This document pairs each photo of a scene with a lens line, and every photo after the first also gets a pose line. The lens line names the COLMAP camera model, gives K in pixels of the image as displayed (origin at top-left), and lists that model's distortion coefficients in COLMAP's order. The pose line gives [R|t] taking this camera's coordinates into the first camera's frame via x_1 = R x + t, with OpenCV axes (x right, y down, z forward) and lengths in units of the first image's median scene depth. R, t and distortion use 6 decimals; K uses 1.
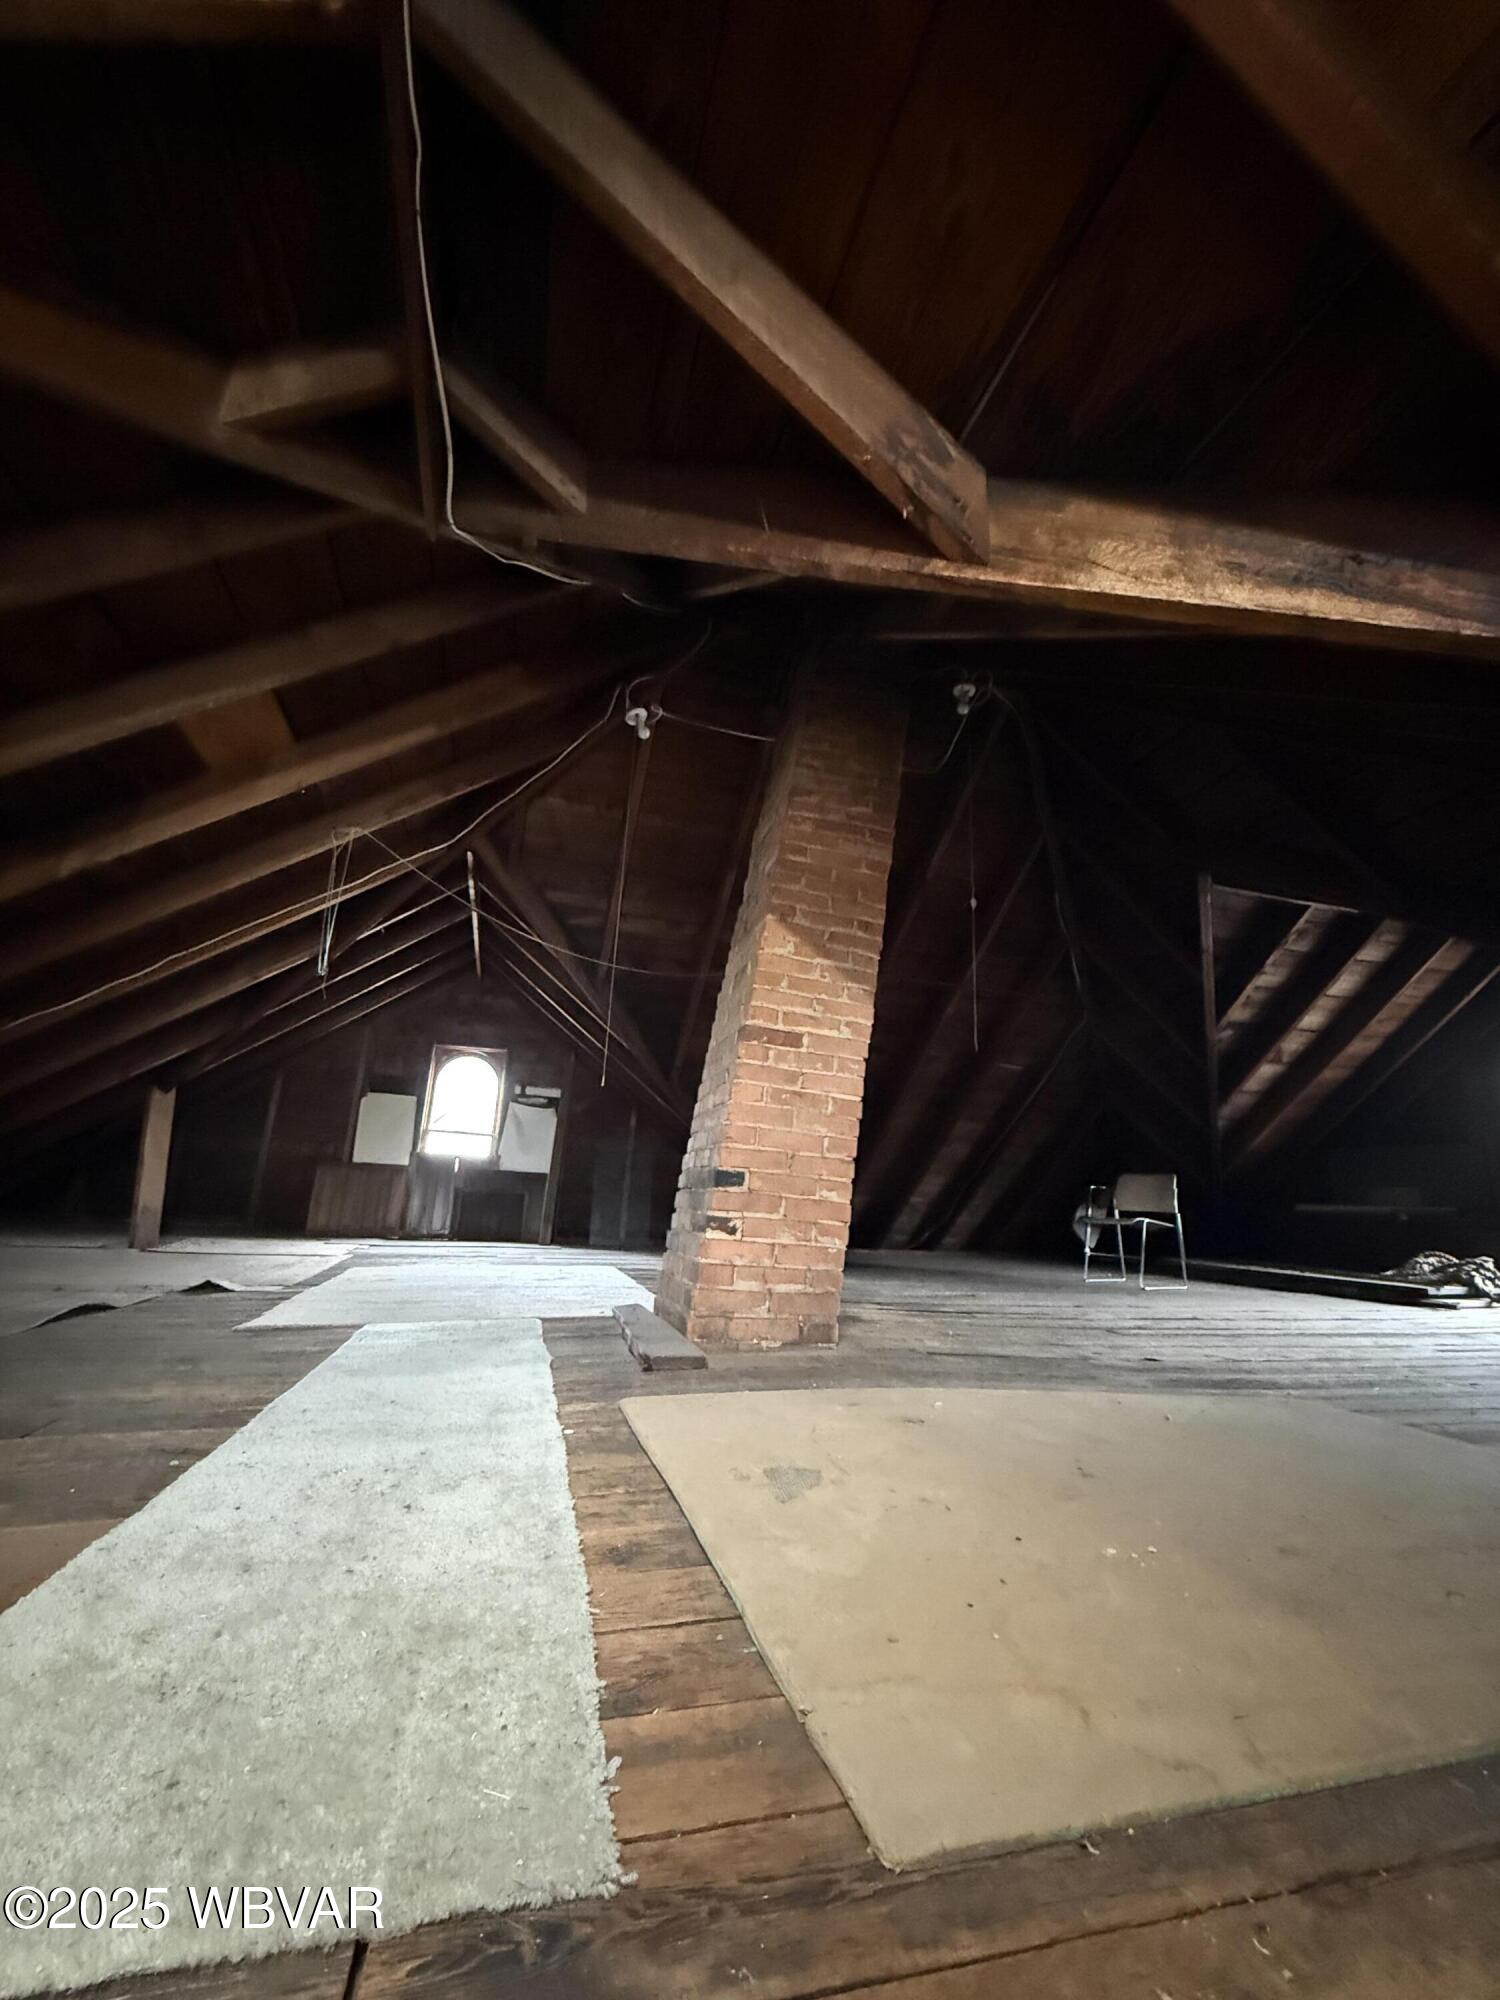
lens RADIAL K [[792.4, 0, 746.4], [0, 792.4, 999.9], [0, 0, 1]] dist [-0.000244, -0.000330]
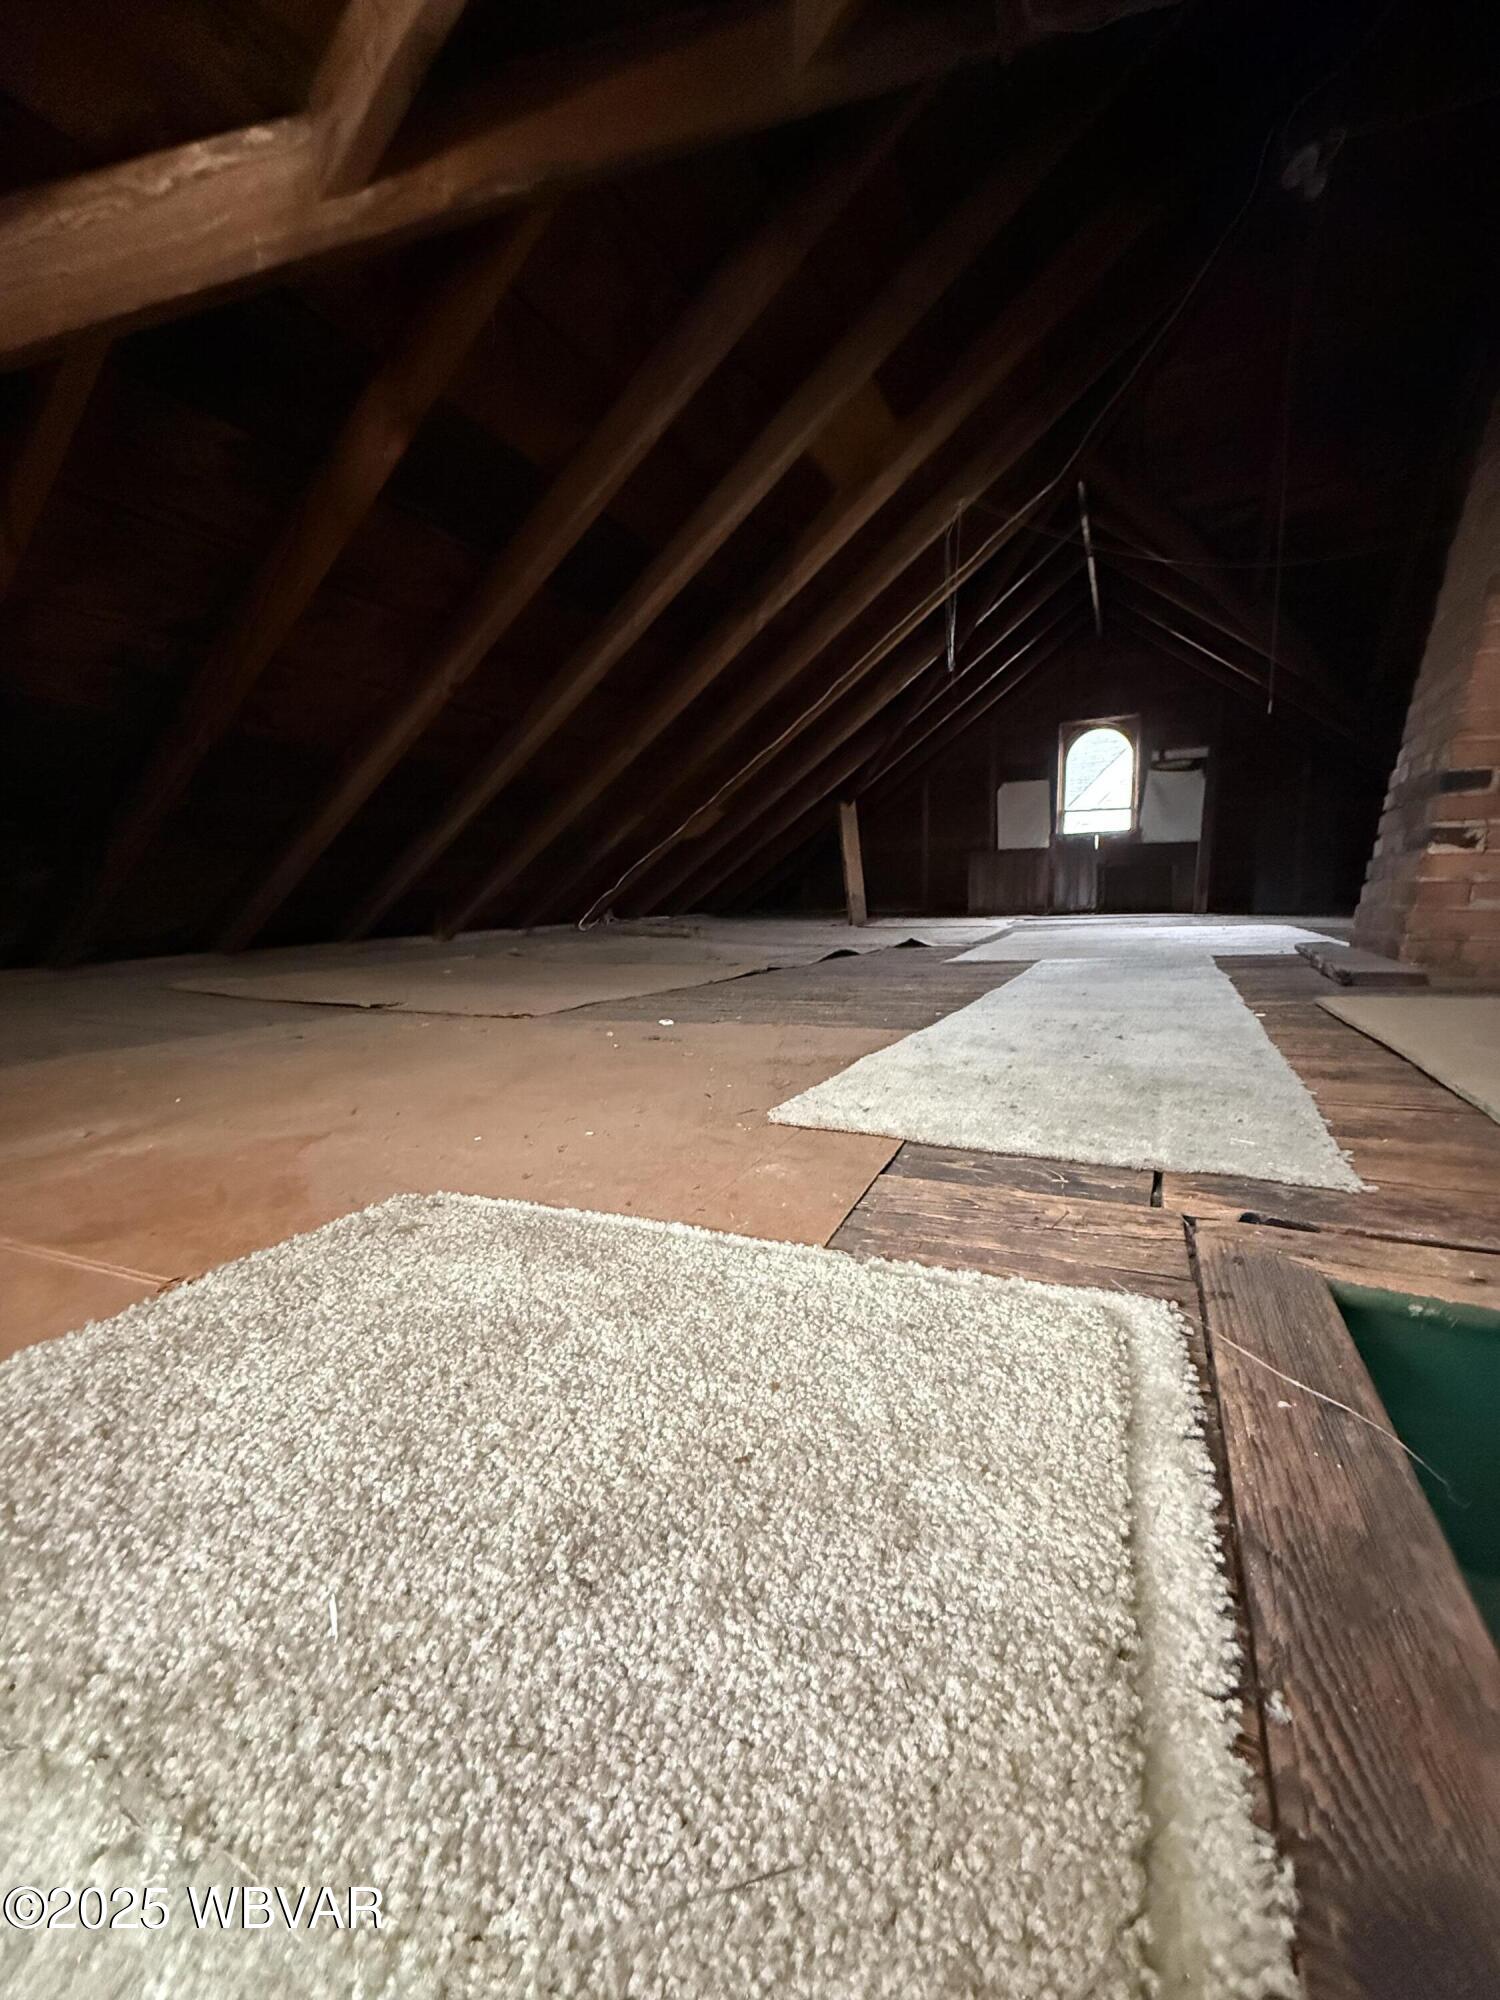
lens RADIAL K [[792.4, 0, 753.3], [0, 792.4, 995.8], [0, 0, 1]] dist [-0.000244, -0.000330]
pose [[0.735507, 0.022083, -0.677157, -0.002951], [0.223344, 0.935699, 0.273104, 0.031694], [0.639645, -0.352109, 0.683281, -0.054221]]
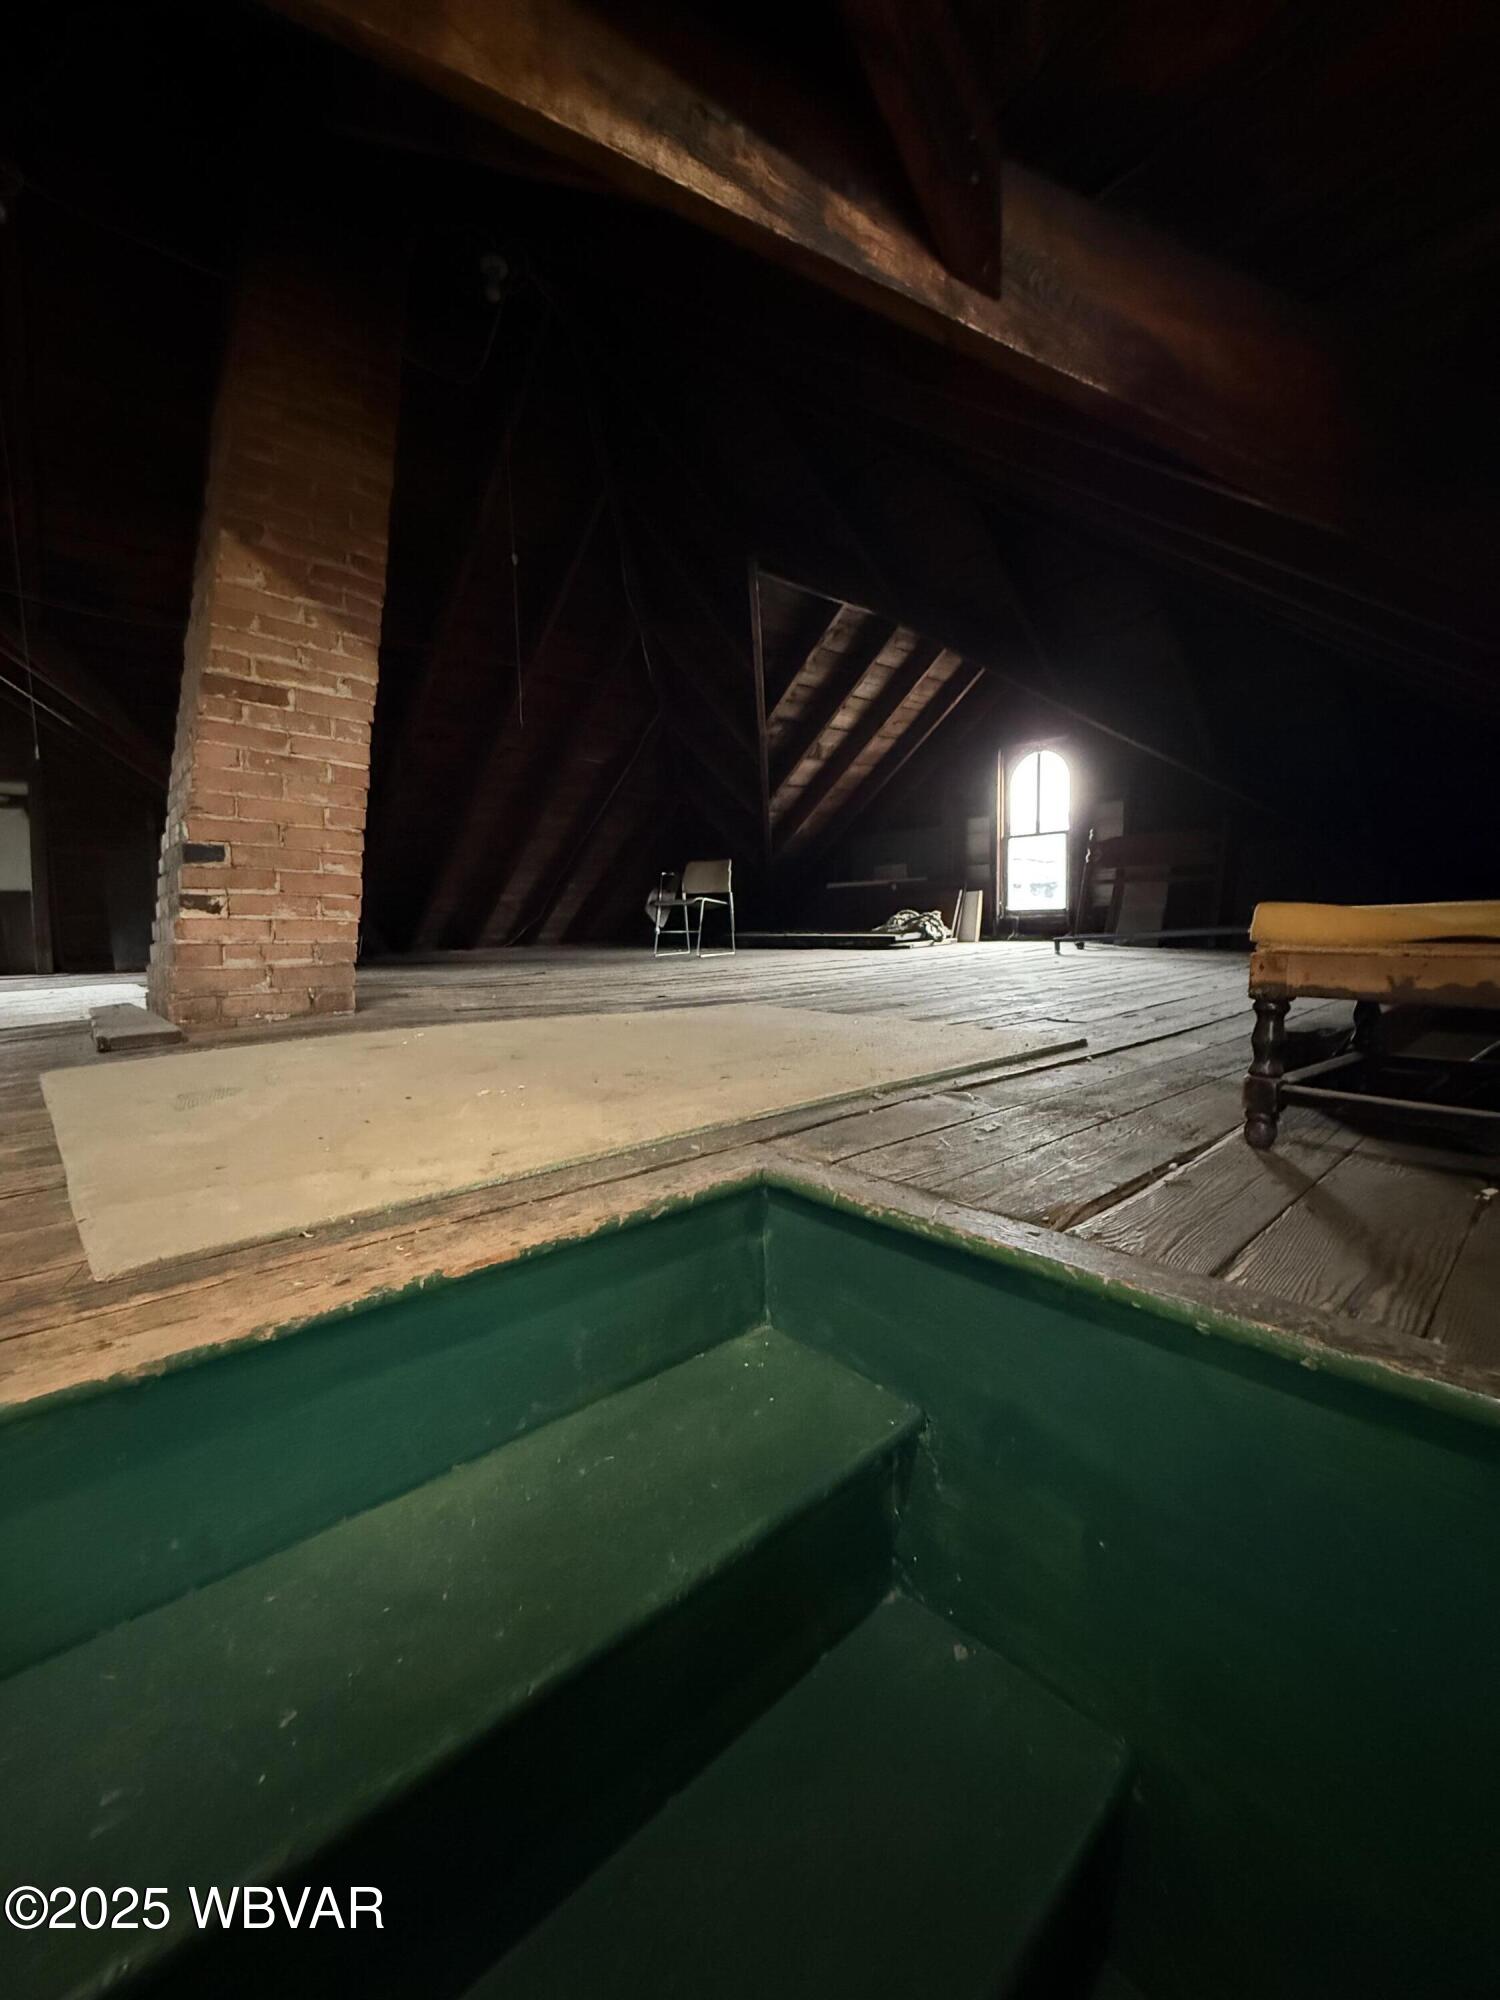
lens RADIAL K [[792.4, 0, 745.5], [0, 792.4, 999.1], [0, 0, 1]] dist [-0.000244, -0.000330]
pose [[0.899446, -0.111712, 0.422513, 0.084022], [-0.042825, 0.939597, 0.339594, 0.032398], [-0.434929, -0.323541, 0.840332, -0.043598]]
